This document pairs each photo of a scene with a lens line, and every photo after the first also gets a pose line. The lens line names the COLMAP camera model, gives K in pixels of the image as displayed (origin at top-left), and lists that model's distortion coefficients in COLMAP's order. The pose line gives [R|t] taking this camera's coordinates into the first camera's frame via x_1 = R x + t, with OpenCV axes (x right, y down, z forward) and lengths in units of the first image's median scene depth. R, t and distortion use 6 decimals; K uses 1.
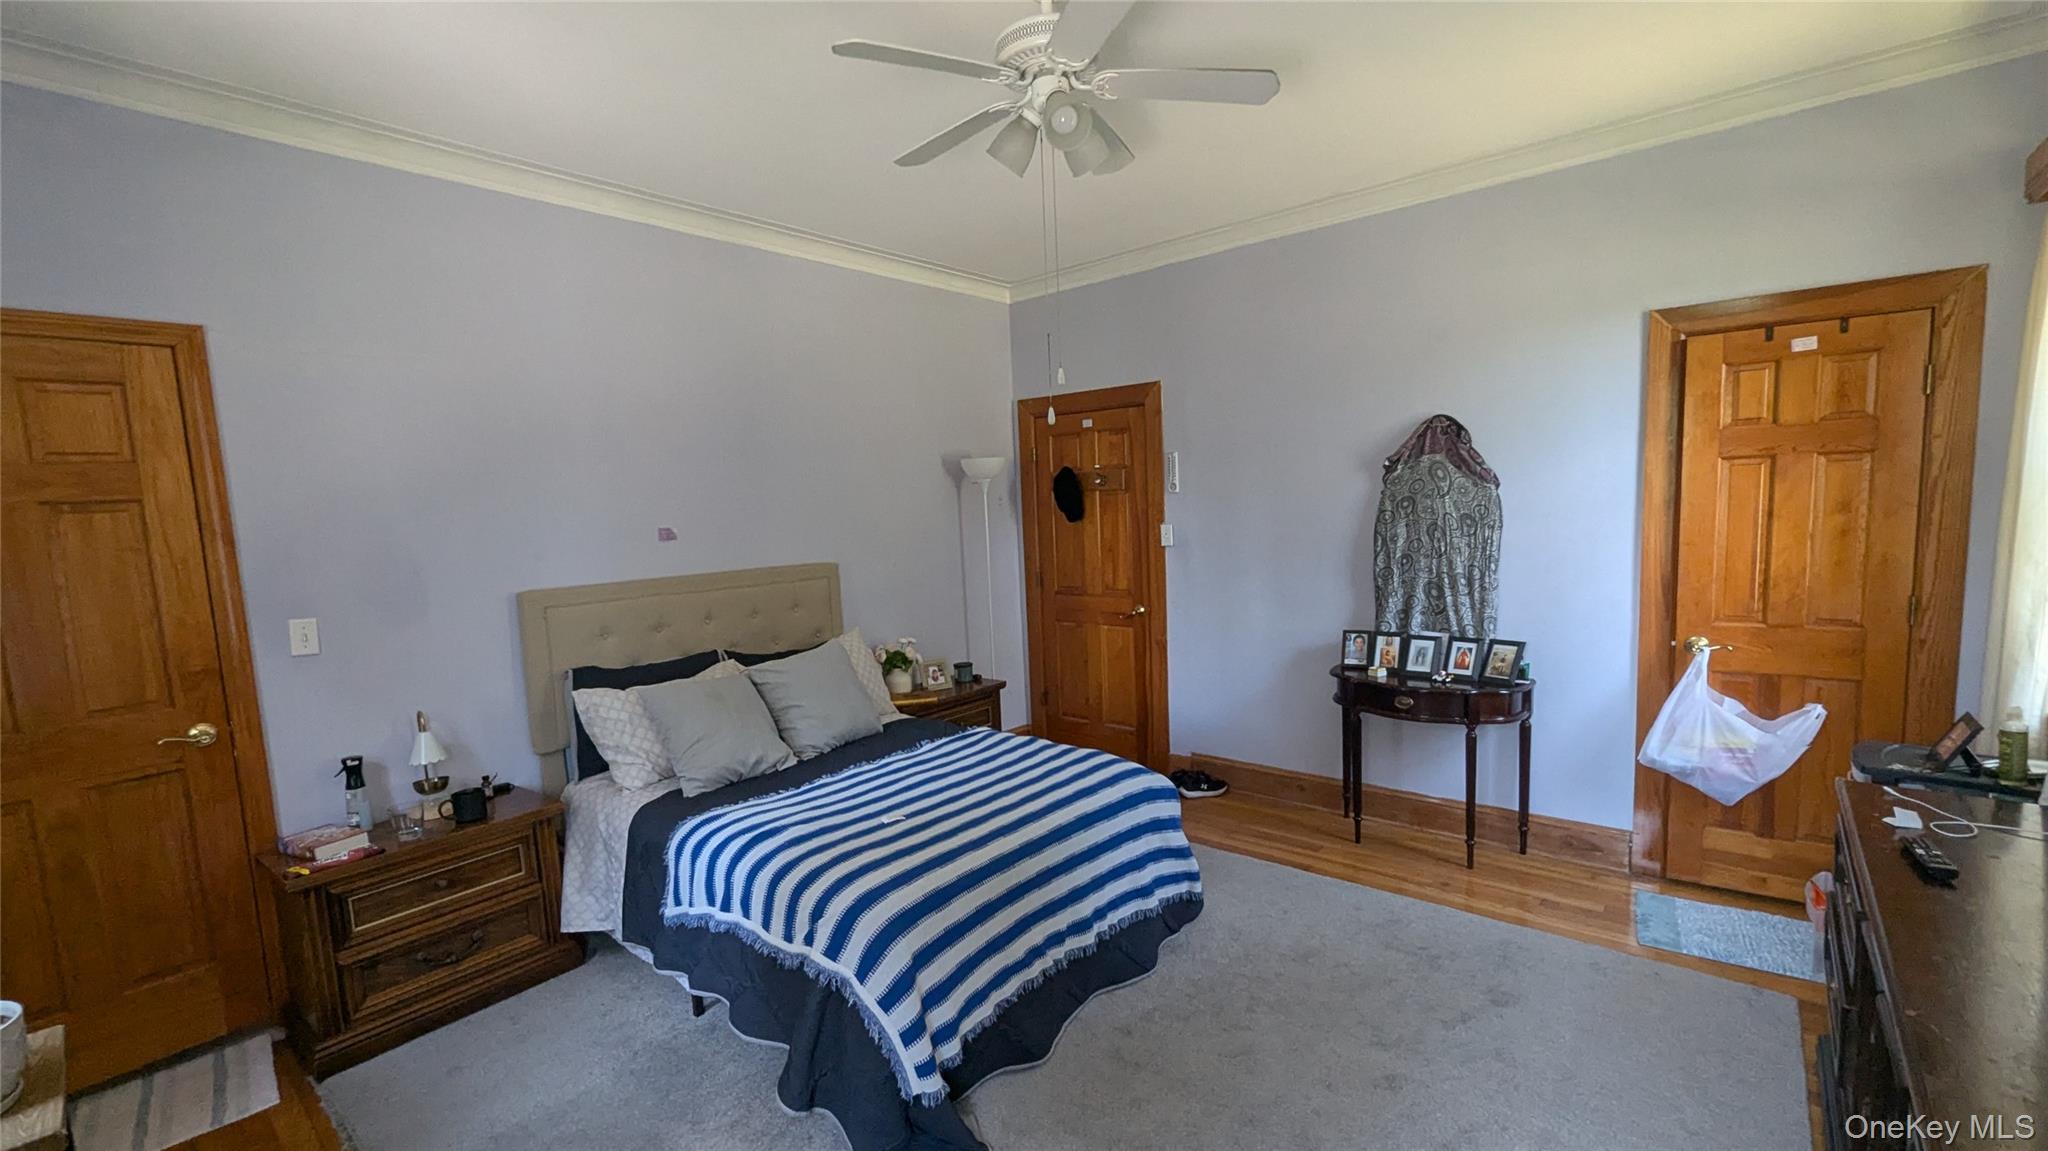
lens RADIAL K [[848.7, 0, 1011.0], [0, 848.7, 580.2], [0, 0, 1]] dist [-0.000559, 0.000211]
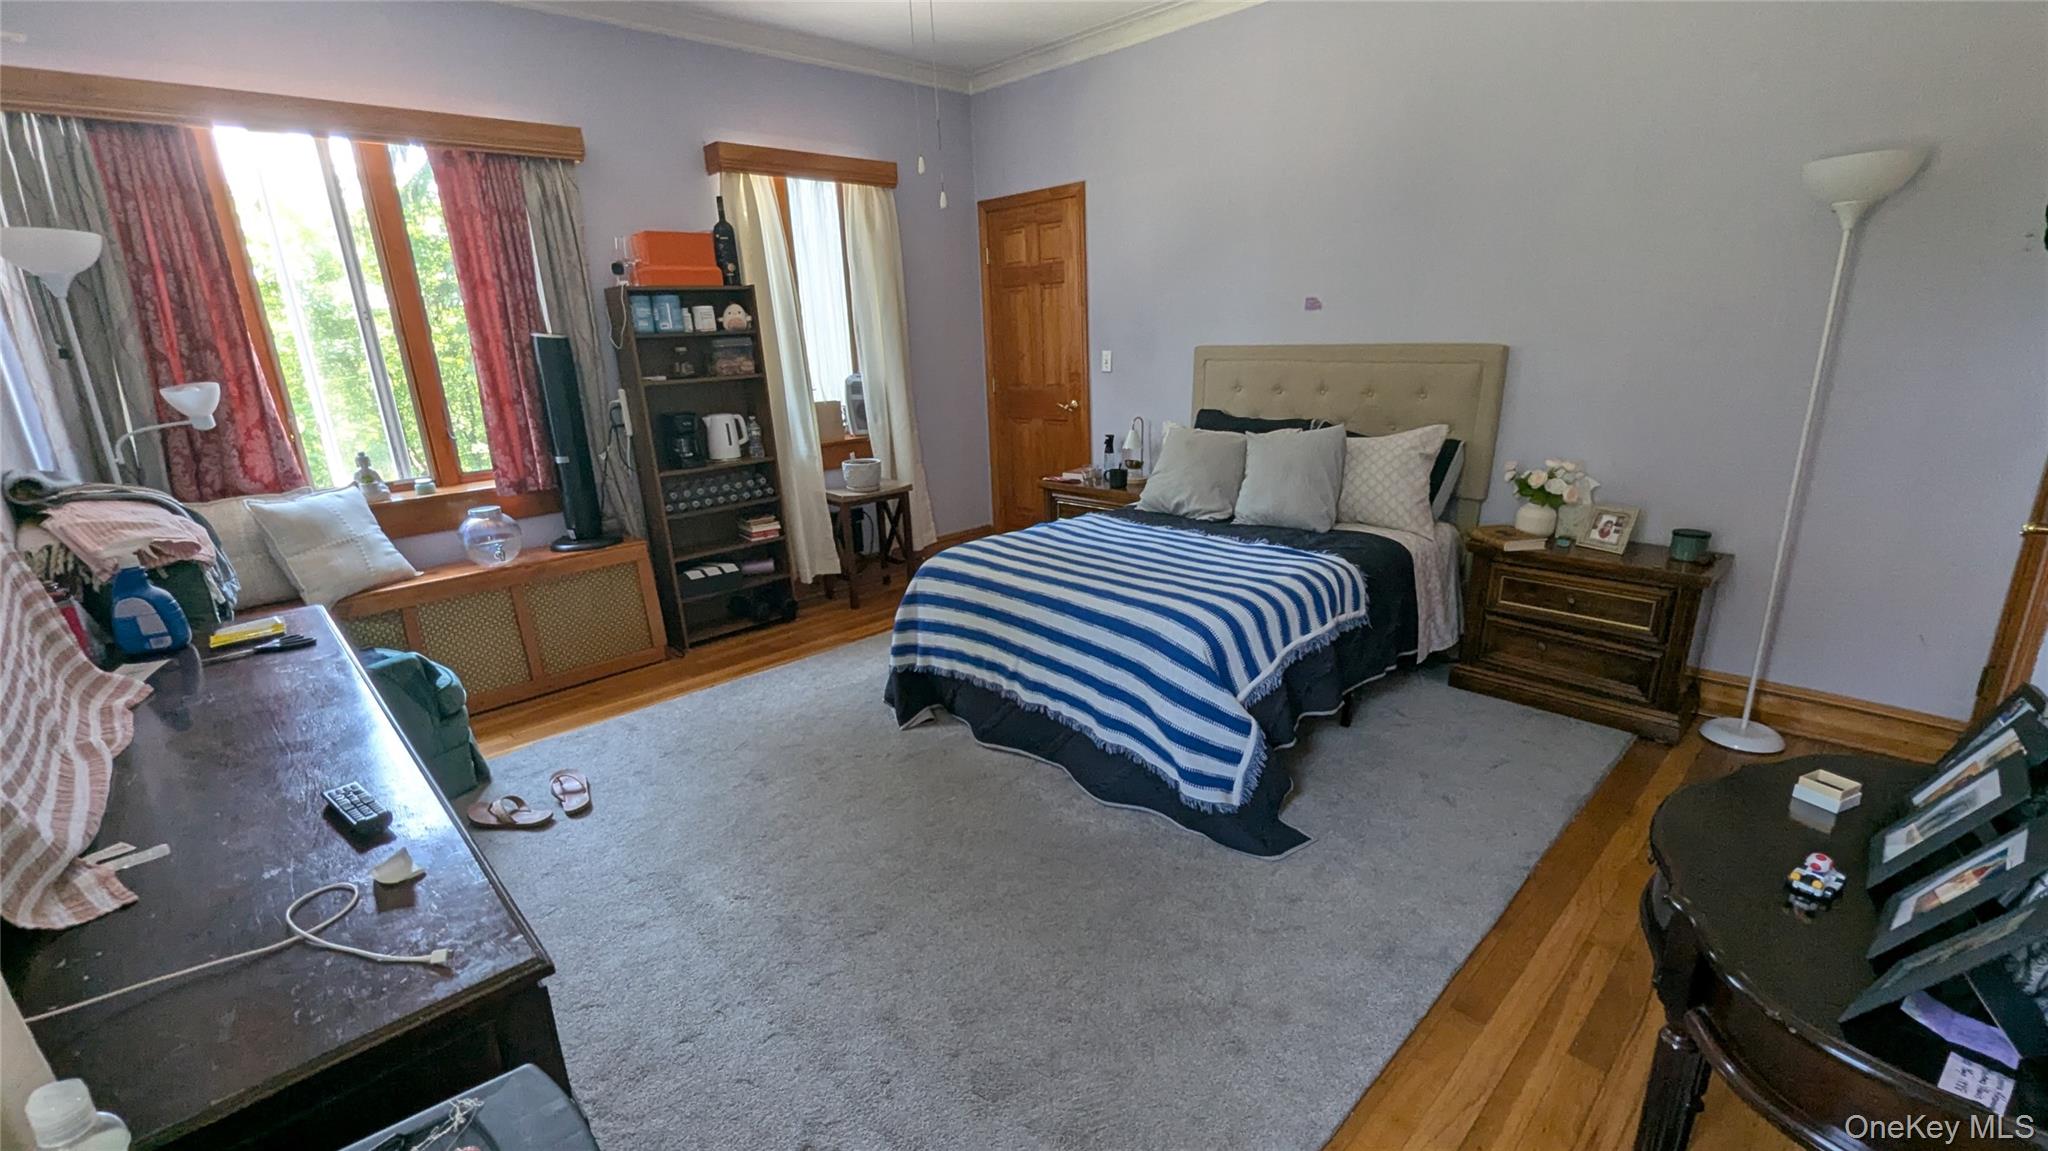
lens RADIAL K [[859.6, 0, 1028.0], [0, 859.6, 578.5], [0, 0, 1]] dist [0.001110, 0.000052]
pose [[-0.082285, 0.321240, -0.943416, 1.022099], [-0.056234, 0.943621, 0.326215, -0.081192], [0.995021, 0.079895, -0.059581, 0.984287]]
